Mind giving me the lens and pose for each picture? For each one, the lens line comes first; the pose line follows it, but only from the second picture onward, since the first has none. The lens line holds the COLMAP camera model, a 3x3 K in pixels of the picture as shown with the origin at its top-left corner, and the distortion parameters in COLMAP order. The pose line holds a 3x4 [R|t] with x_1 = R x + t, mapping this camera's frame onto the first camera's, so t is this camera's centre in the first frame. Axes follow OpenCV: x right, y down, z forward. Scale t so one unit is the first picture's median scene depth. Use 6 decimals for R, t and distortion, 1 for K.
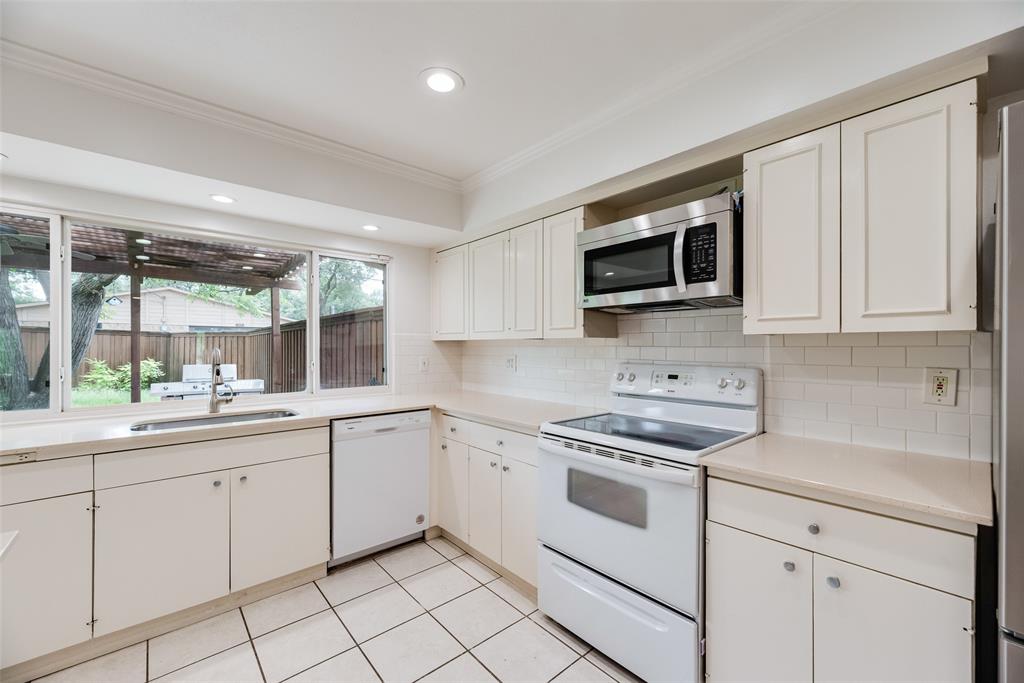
lens RADIAL K [[412.7, 0, 510.9], [0, 412.7, 344.7], [0, 0, 1]] dist [0.001156, -0.000061]
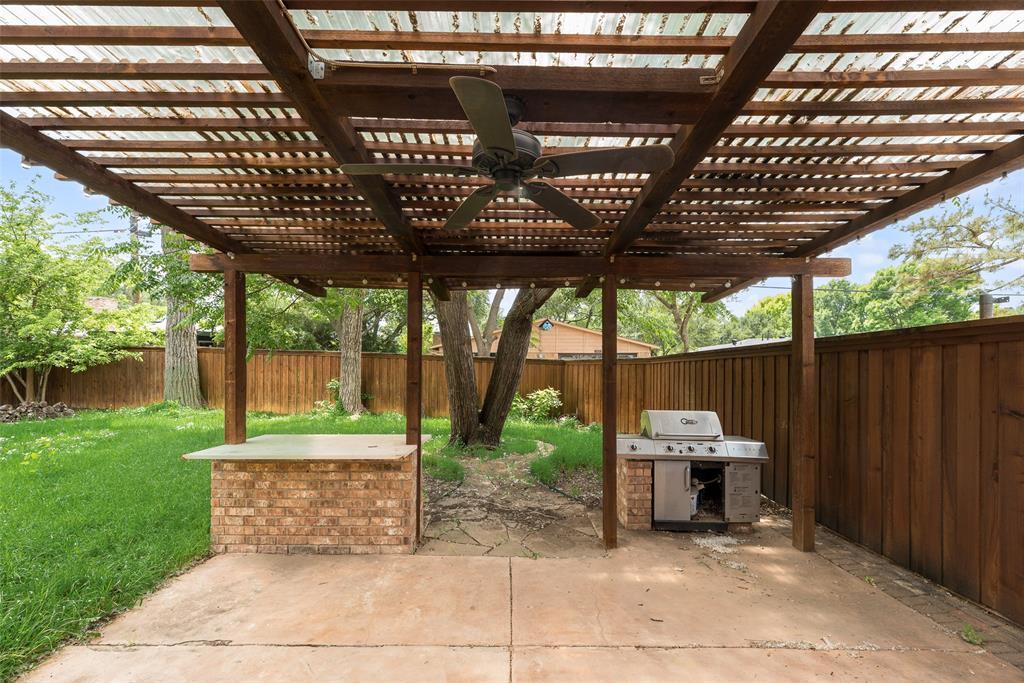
lens RADIAL K [[413.9, 0, 509.8], [0, 413.9, 373.1], [0, 0, 1]] dist [0.002527, -0.000072]
pose [[0.747665, 0.007233, -0.664036, -1.460407], [0.000052, 0.999940, 0.010950, -0.051129], [0.664076, -0.008221, 0.747620, 1.014592]]
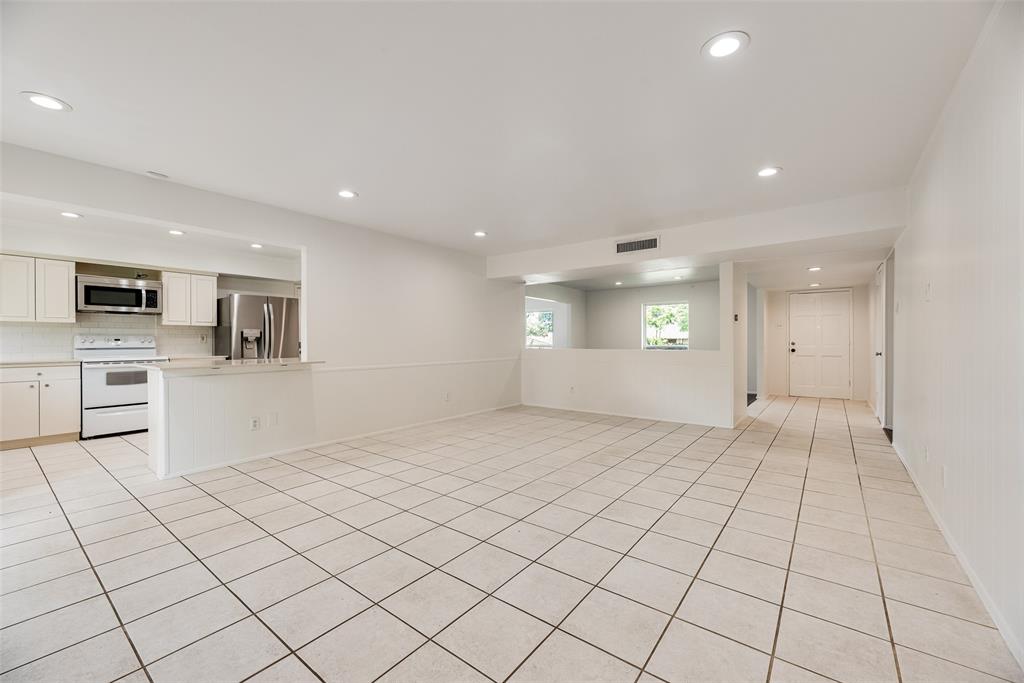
lens RADIAL K [[412.7, 0, 518.1], [0, 412.7, 341.8], [0, 0, 1]] dist [0.001156, -0.000061]
pose [[-0.206158, -0.002791, 0.978515, -2.371039], [-0.001623, 0.999996, 0.002511, 0.072584], [-0.978517, -0.001070, -0.206162, -0.815147]]
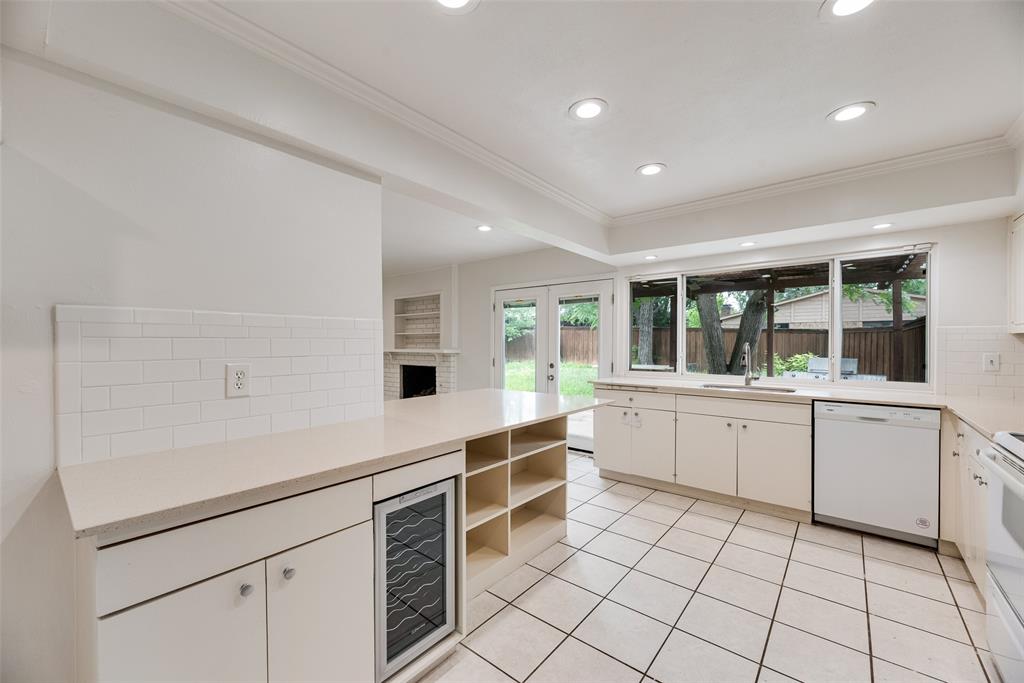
lens RADIAL K [[412.7, 0, 511.4], [0, 412.7, 345.8], [0, 0, 1]] dist [0.001156, -0.000061]
pose [[0.165877, 0.008406, -0.986111, 0.642512], [0.004171, 0.999949, 0.009225, 0.003350], [0.986138, -0.005644, 0.165834, -0.103418]]
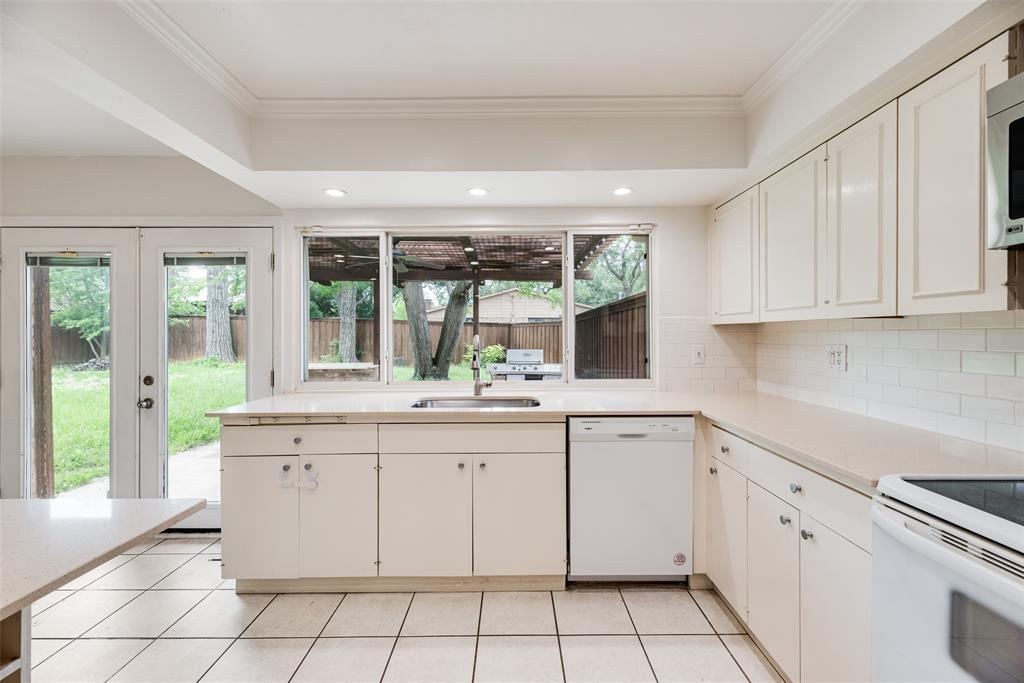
lens RADIAL K [[412.7, 0, 516.5], [0, 412.7, 336.7], [0, 0, 1]] dist [0.001156, -0.000061]
pose [[0.758828, 0.000008, -0.651291, 0.055181], [0.006900, 0.999944, 0.008052, 0.005481], [0.651254, -0.010604, 0.758786, 0.264063]]
